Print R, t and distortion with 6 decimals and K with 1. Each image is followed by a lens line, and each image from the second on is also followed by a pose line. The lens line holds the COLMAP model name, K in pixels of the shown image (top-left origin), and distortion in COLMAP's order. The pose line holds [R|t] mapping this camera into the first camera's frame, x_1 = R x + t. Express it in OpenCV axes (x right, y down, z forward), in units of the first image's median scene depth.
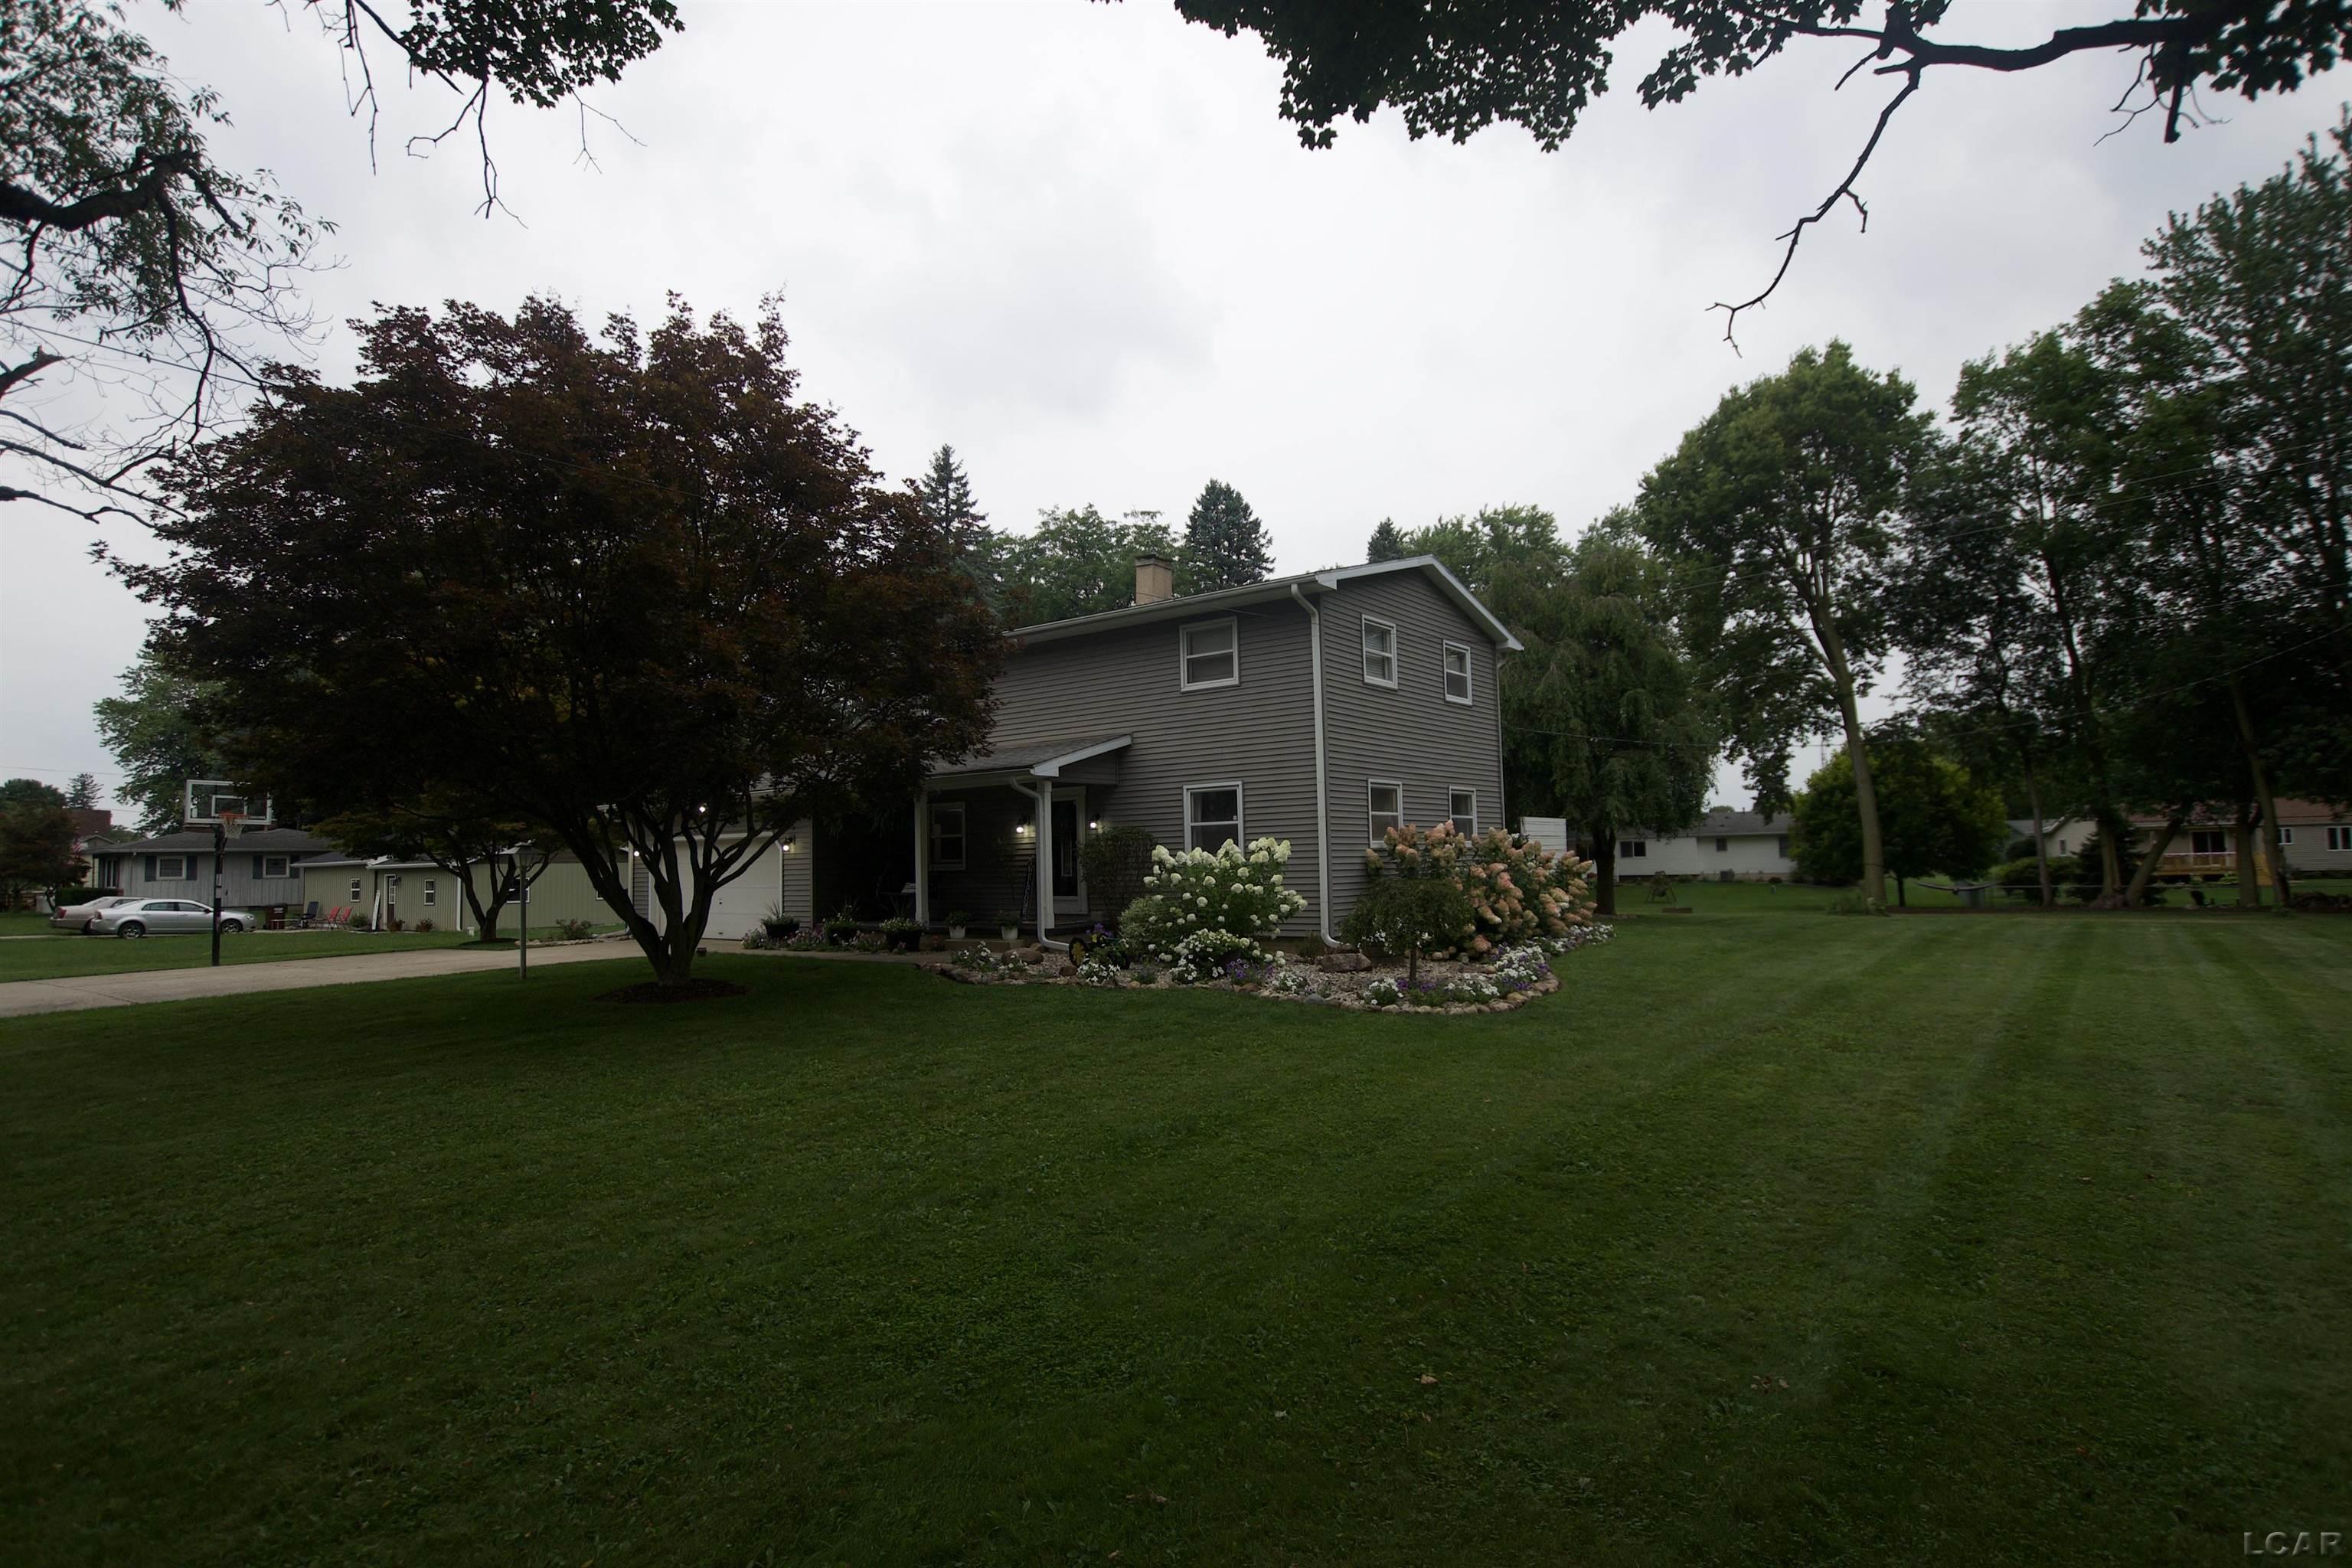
lens RADIAL K [[1209.1, 0, 1175.0], [0, 1209.1, 761.4], [0, 0, 1]] dist [-0.020227, -0.000429]
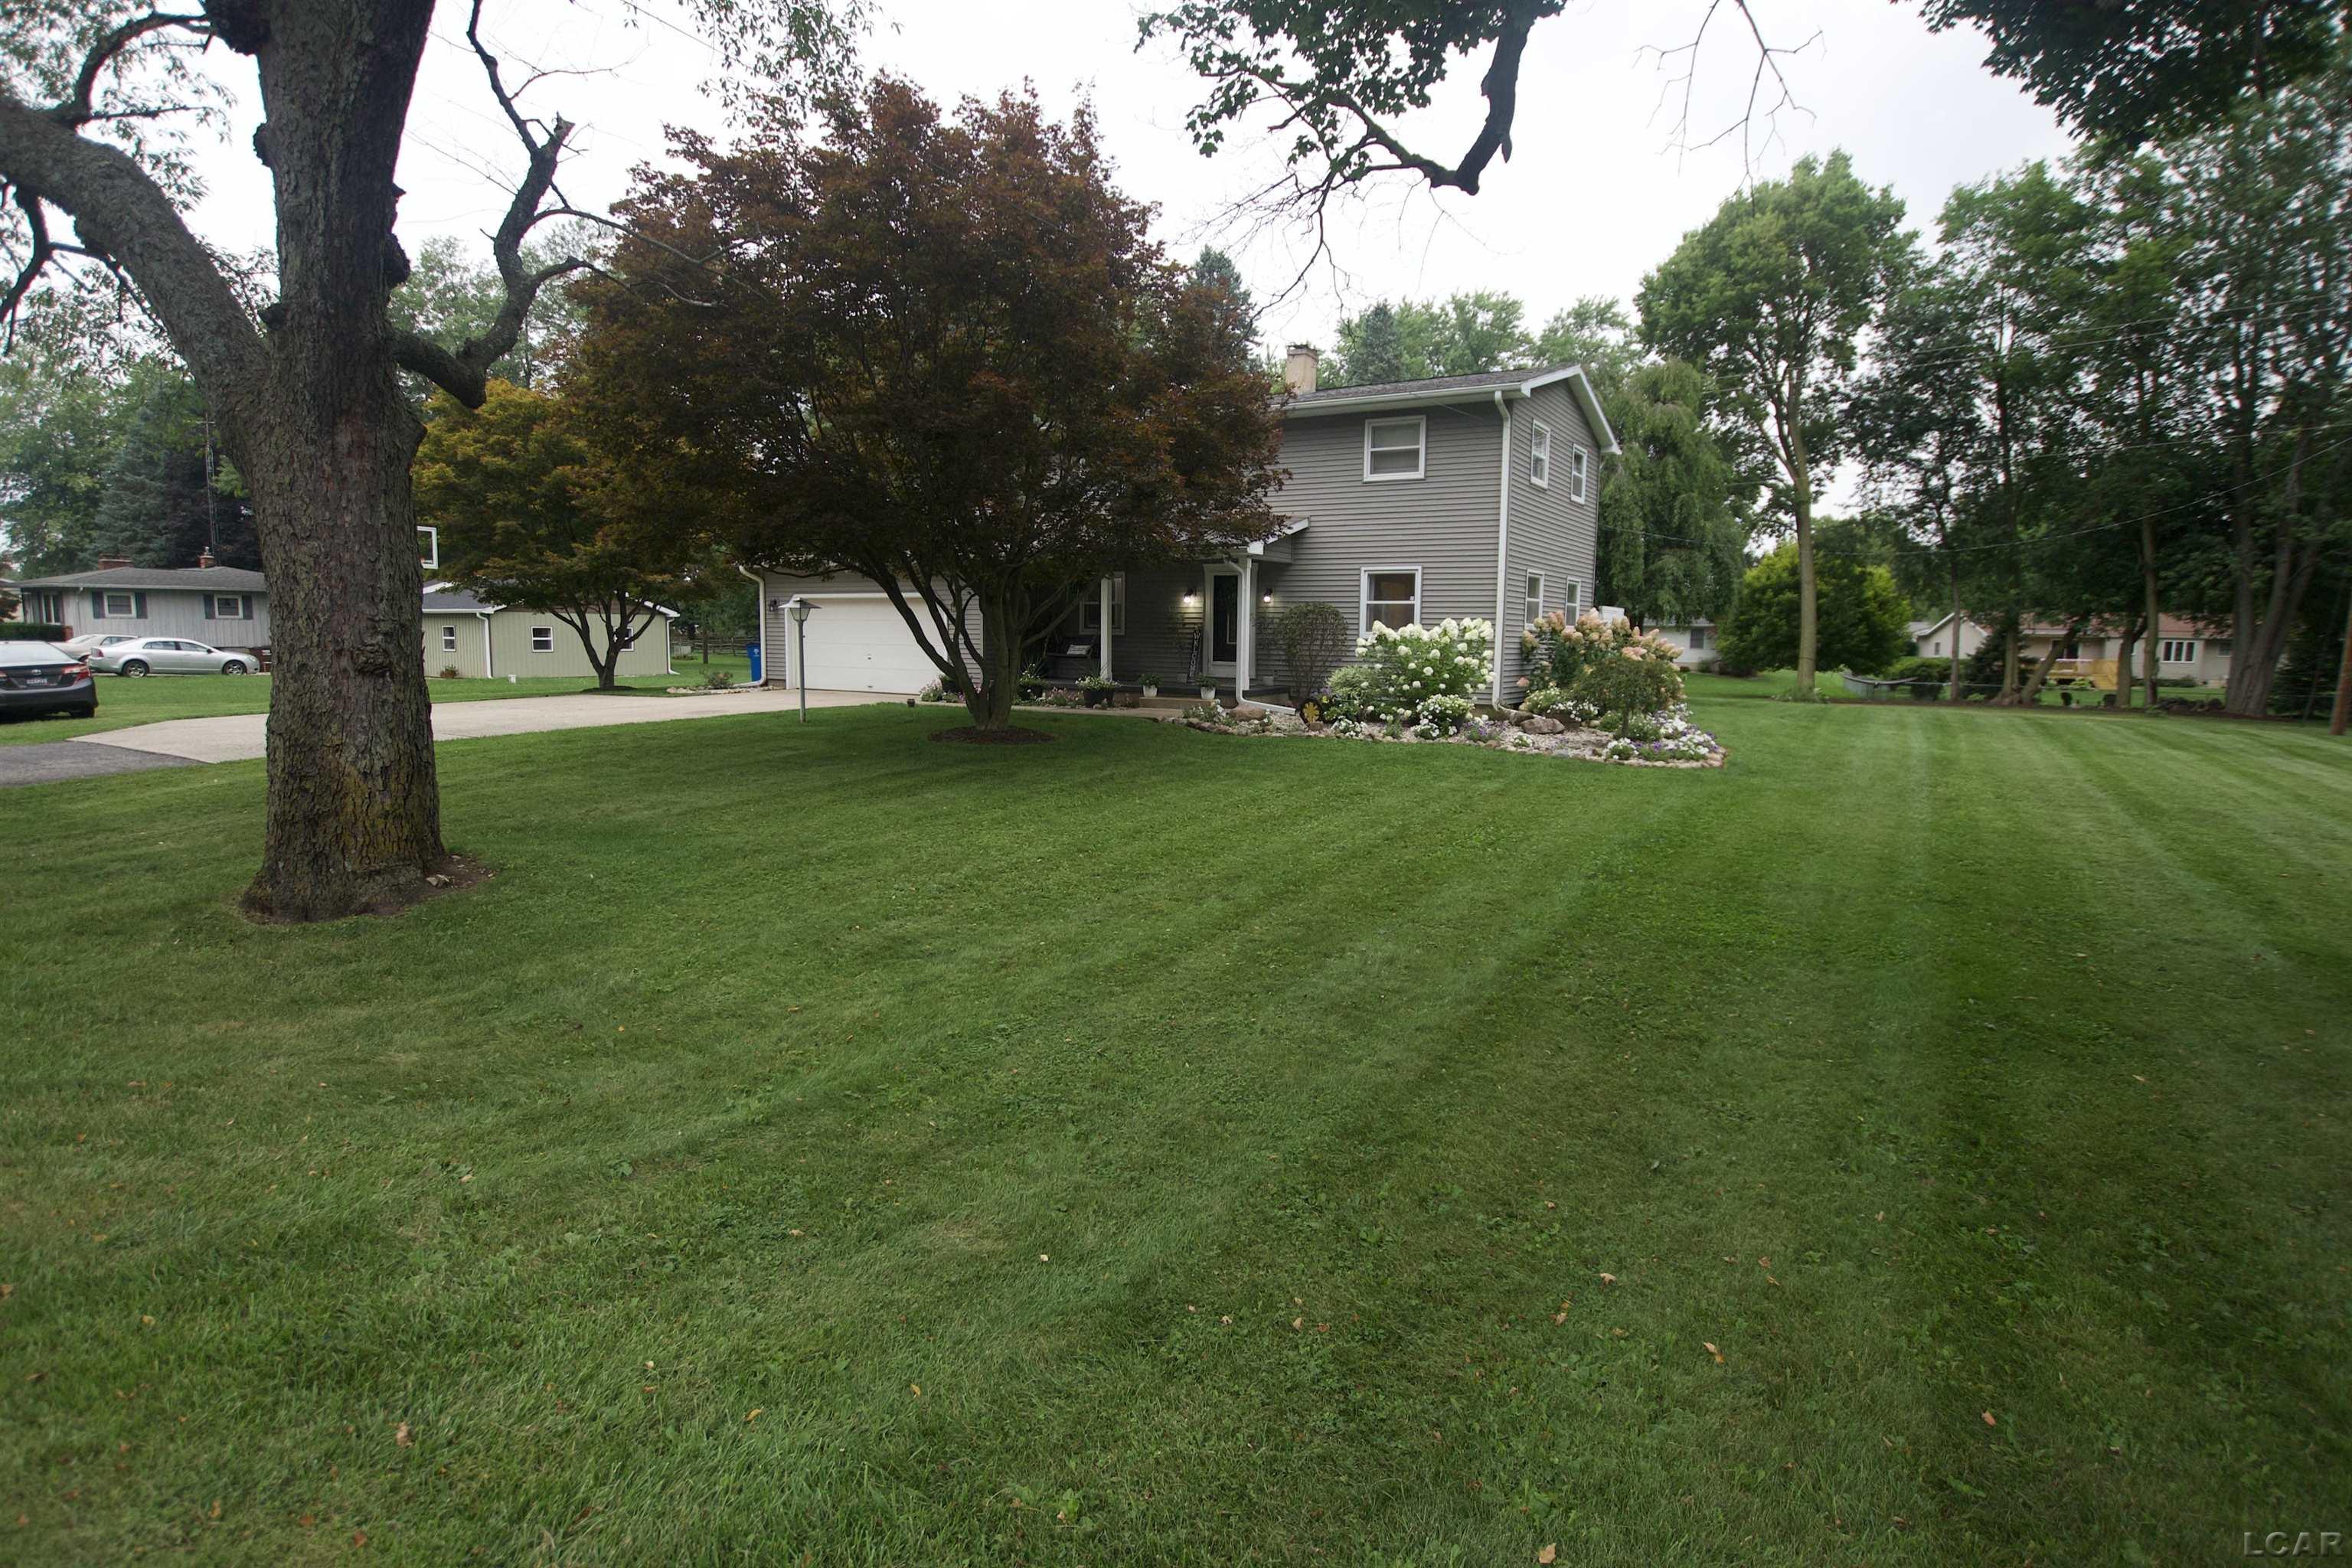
lens RADIAL K [[1209.1, 0, 1175.0], [0, 1209.1, 761.4], [0, 0, 1]] dist [-0.020227, -0.000429]
pose [[0.993945, 0.024096, 0.107204, -0.123117], [-0.043817, 0.981647, 0.185606, -0.001599], [-0.100764, -0.189179, 0.976759, -0.047801]]
